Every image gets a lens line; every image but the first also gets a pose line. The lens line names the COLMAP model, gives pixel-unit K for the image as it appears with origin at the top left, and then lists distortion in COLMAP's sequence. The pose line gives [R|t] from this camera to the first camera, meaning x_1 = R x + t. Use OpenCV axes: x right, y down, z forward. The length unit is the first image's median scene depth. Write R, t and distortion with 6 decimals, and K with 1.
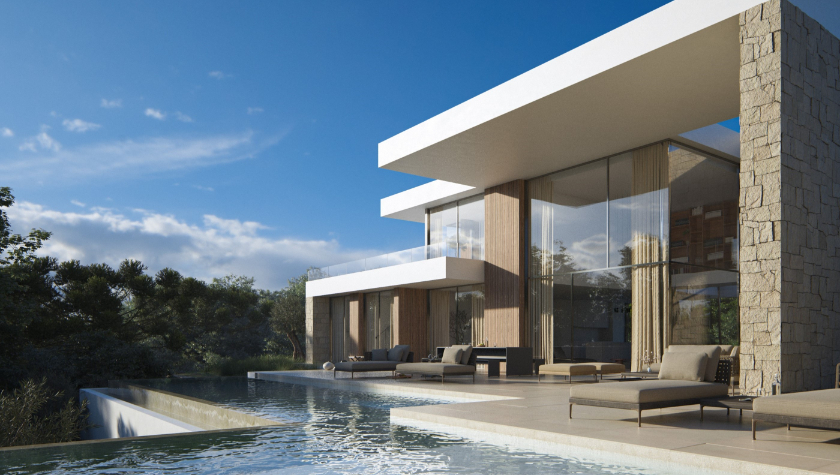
lens RADIAL K [[598.8, 0, 420.0], [0, 598.8, 237.5], [0, 0, 1]] dist [0.002195, 0.000464]
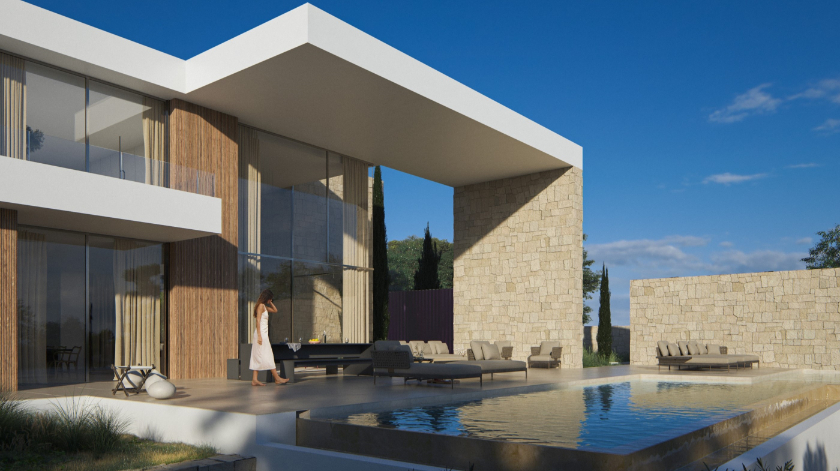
lens RADIAL K [[650.3, 0, 420.0], [0, 650.3, 235.5], [0, 0, 1]] dist [0.003061, 0.000143]
pose [[-0.252597, 0.149390, 0.955969, -0.791044], [-0.173712, 0.964954, -0.196694, 0.200324], [-0.951850, -0.215748, -0.217793, 1.146045]]
